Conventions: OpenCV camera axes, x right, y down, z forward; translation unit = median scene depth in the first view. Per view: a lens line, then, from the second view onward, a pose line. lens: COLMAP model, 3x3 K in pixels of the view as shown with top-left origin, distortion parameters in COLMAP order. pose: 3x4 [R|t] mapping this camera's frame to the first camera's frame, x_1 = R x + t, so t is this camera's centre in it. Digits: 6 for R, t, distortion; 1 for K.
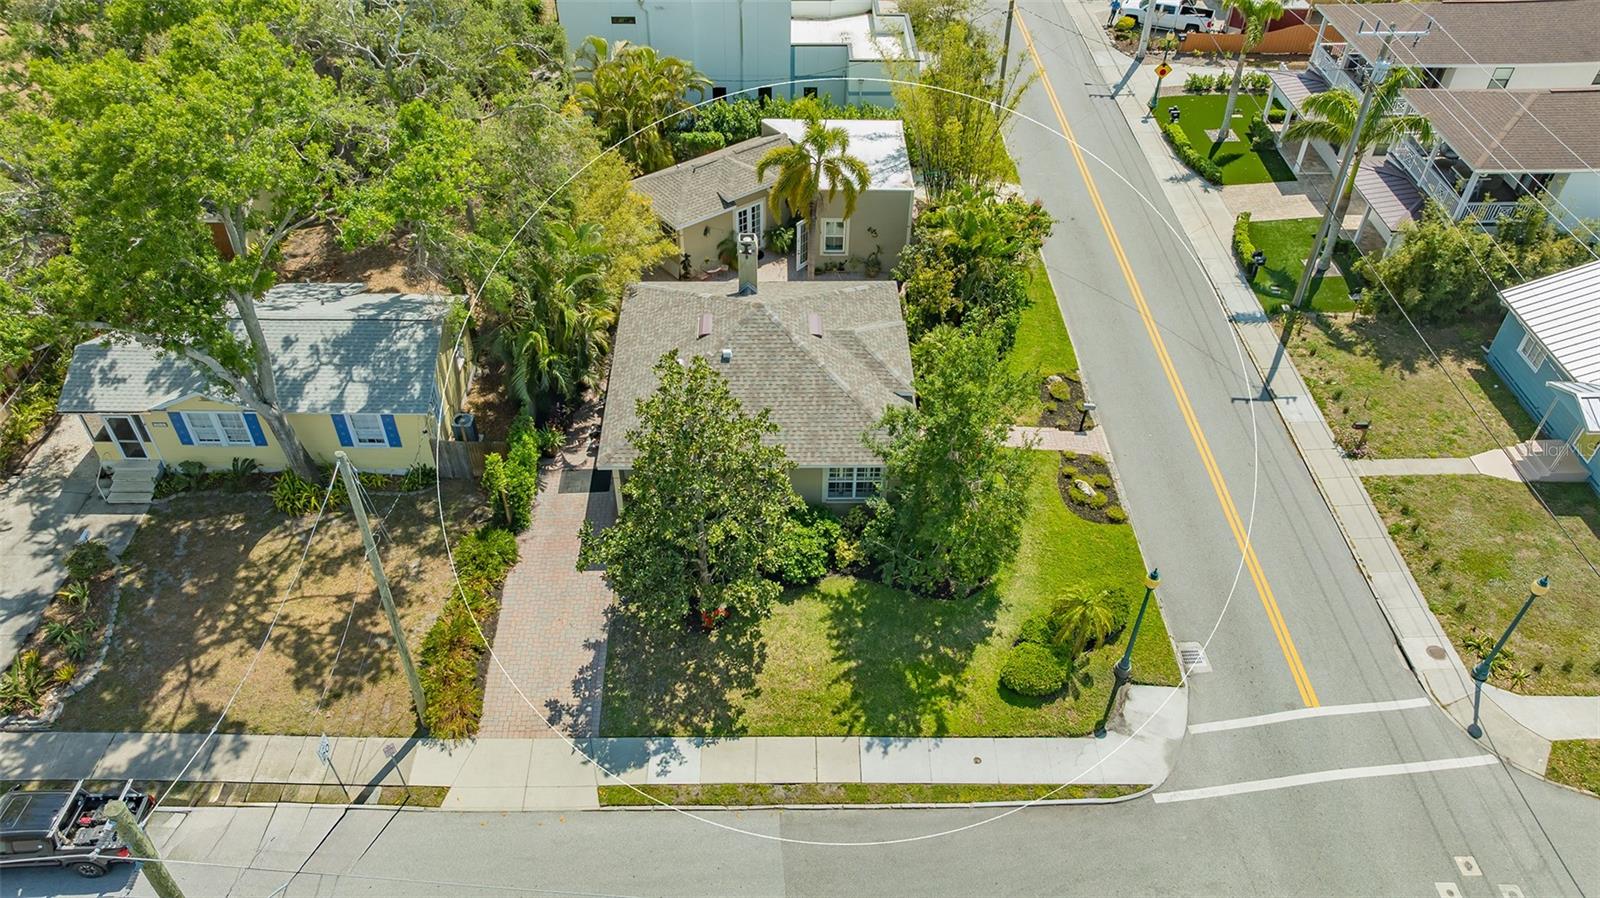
lens RADIAL K [[1117.3, 0, 800.0], [0, 1117.3, 449.0], [0, 0, 1]] dist [-0.018879, 0.000606]
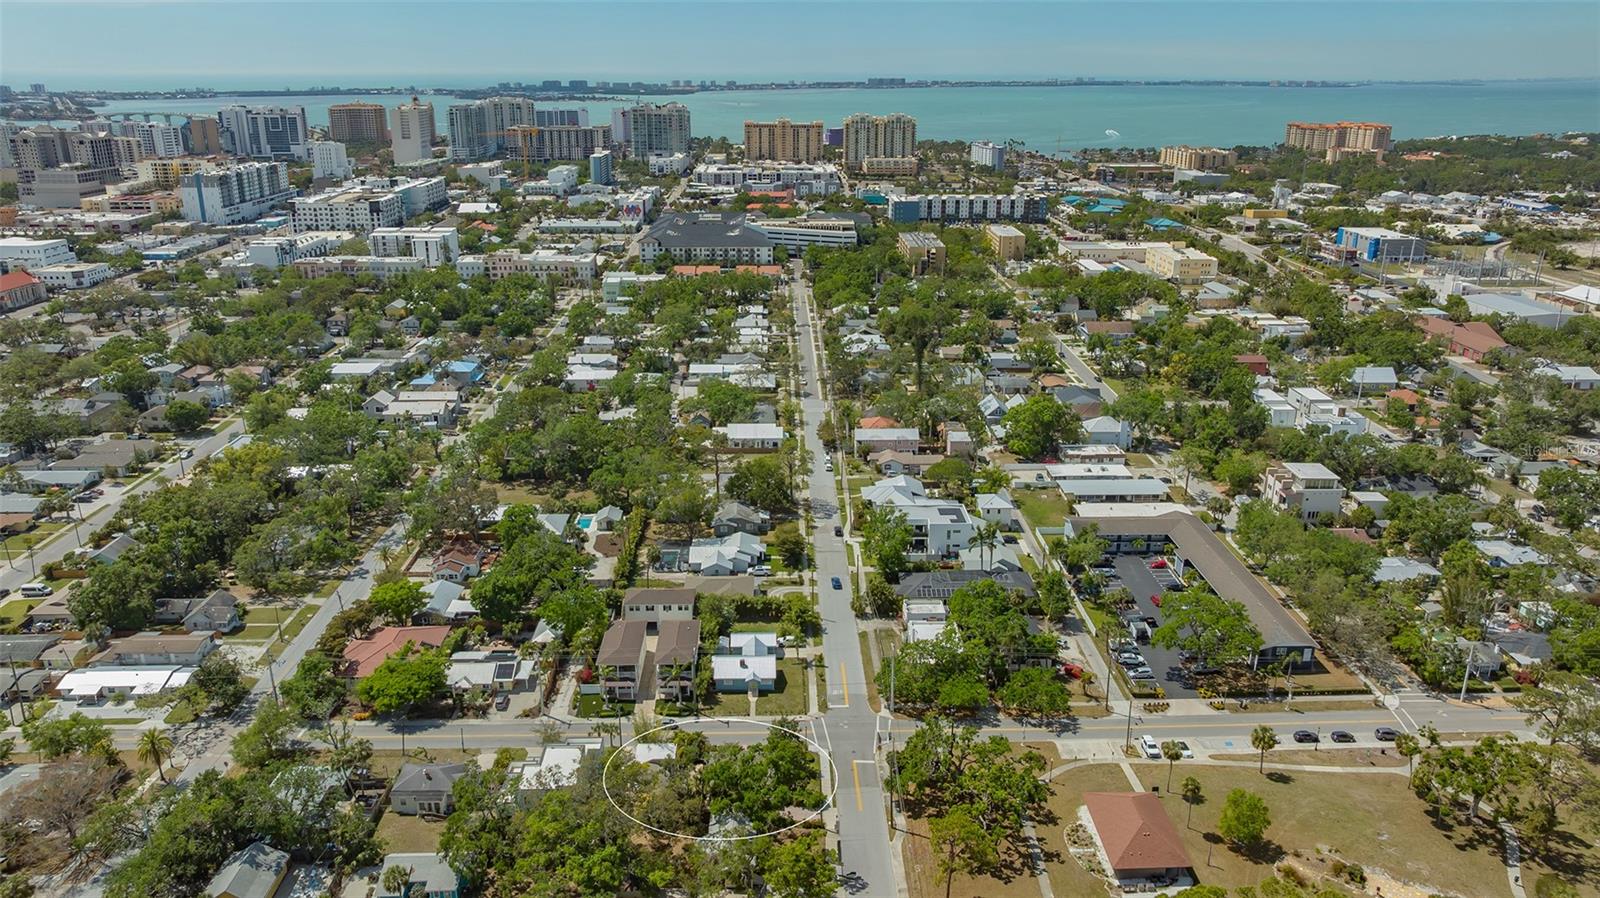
lens RADIAL K [[1117.3, 0, 800.0], [0, 1117.3, 449.0], [0, 0, 1]] dist [-0.018879, 0.000606]
pose [[-0.011199, -0.334348, 0.942383, -4.102733], [0.667198, 0.699473, 0.256095, -2.113273], [-0.744796, 0.631624, 0.215243, -1.022709]]
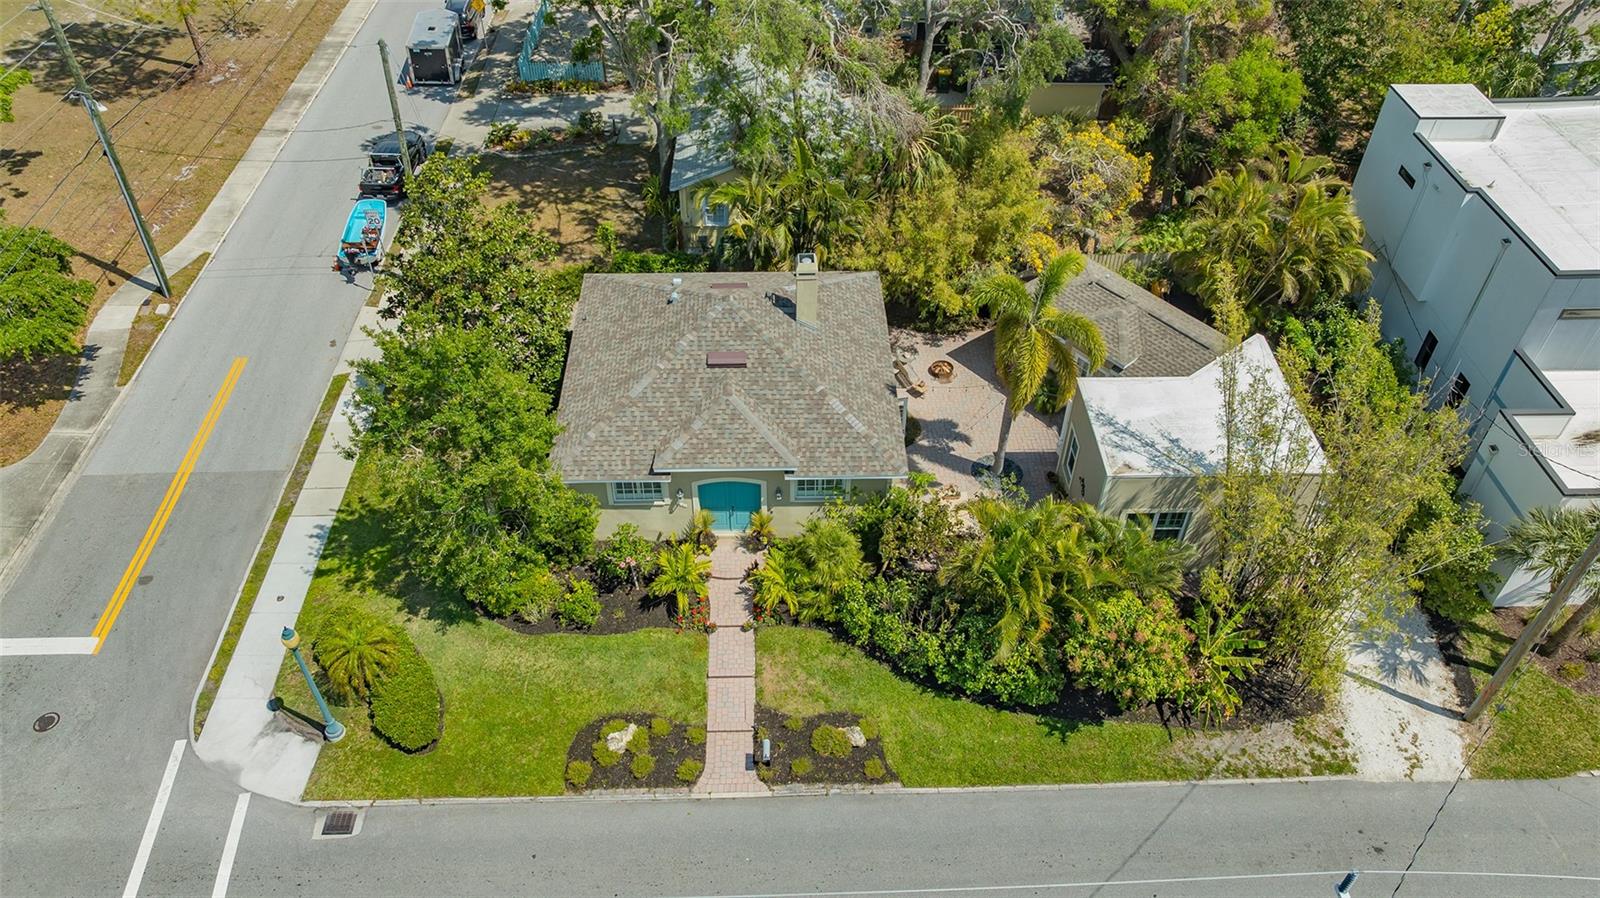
lens RADIAL K [[1125.4, 0, 800.0], [0, 1125.4, 449.0], [0, 0, 1]] dist [-0.031091, 0.032616]
pose [[0.011592, 0.671316, -0.741080, 0.738404], [-0.677886, 0.550099, 0.487711, -0.557585], [0.735076, 0.496714, 0.461453, 0.698254]]
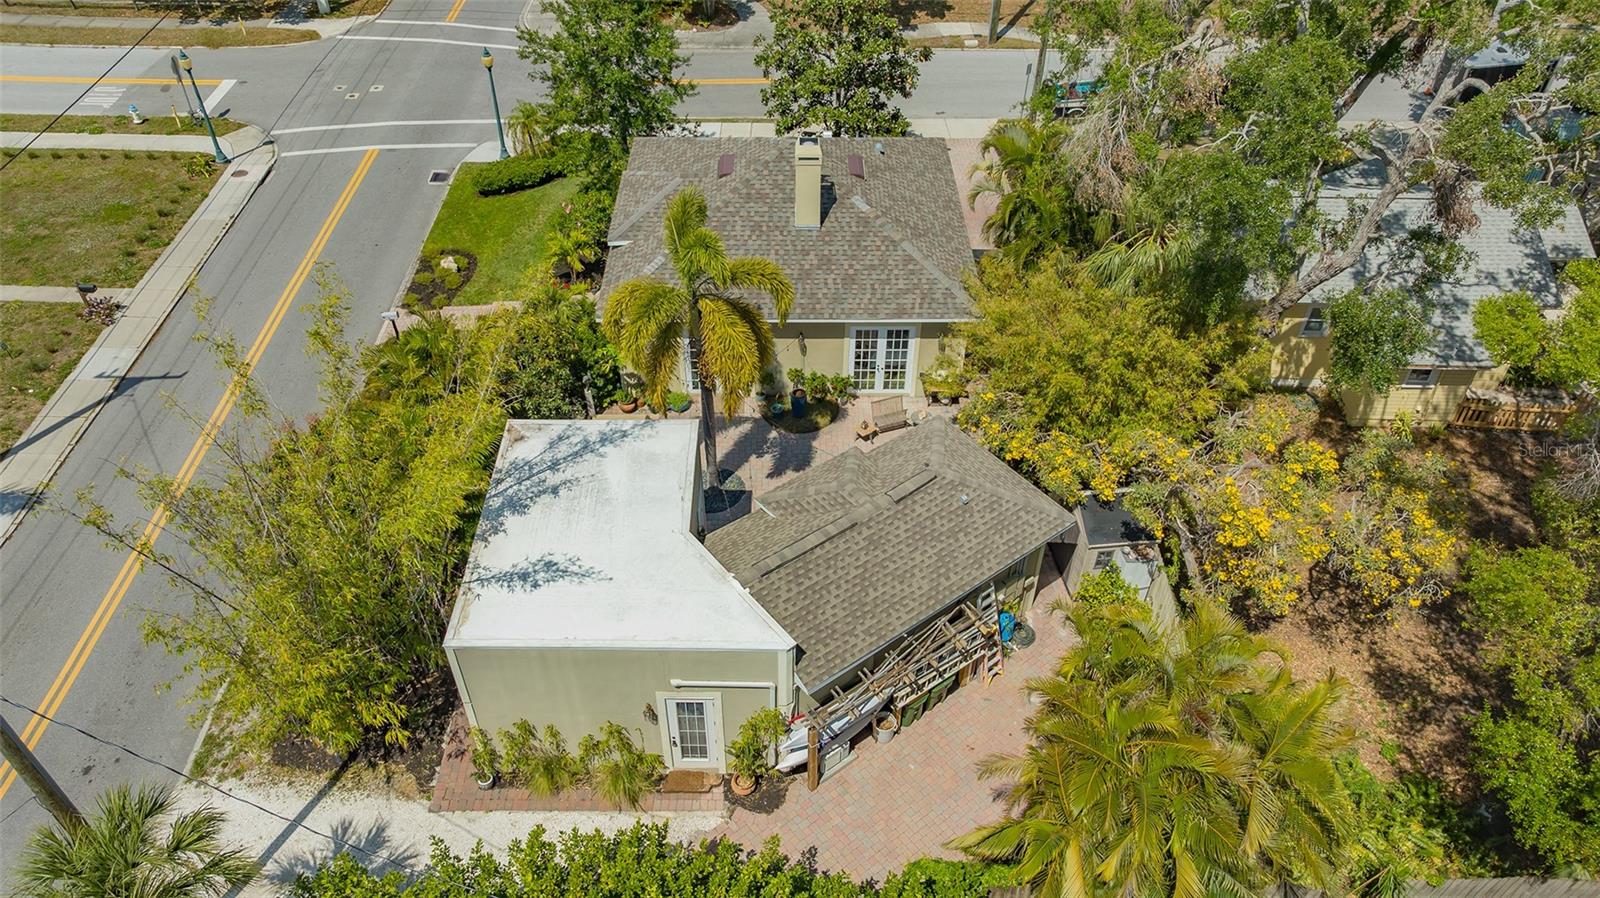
lens RADIAL K [[1125.4, 0, 800.0], [0, 1125.4, 449.0], [0, 0, 1]] dist [-0.031091, 0.032616]
pose [[-0.999710, -0.021993, -0.009798, -0.036869], [-0.012007, 0.102645, 0.994646, -0.969386], [-0.020869, 0.994475, -0.102879, 1.347013]]
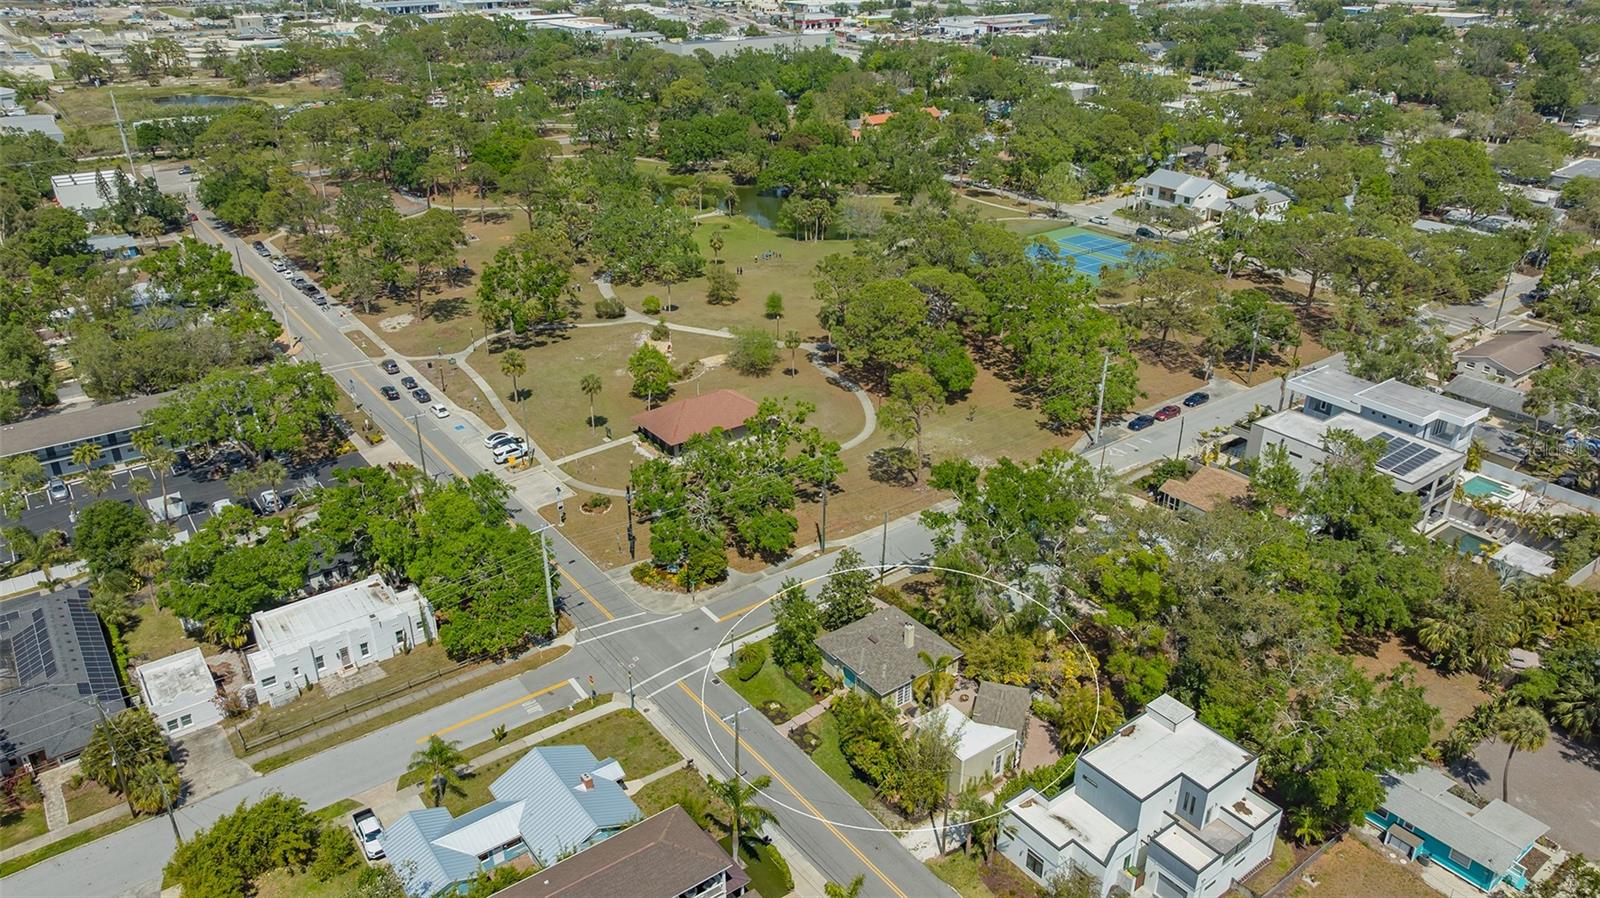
lens RADIAL K [[1125.4, 0, 800.0], [0, 1125.4, 449.0], [0, 0, 1]] dist [-0.031091, 0.032616]
pose [[-0.815061, 0.240916, -0.526910, 1.574751], [-0.393572, 0.437174, 0.808690, -2.587482], [0.425178, 0.866509, -0.261506, 1.289028]]
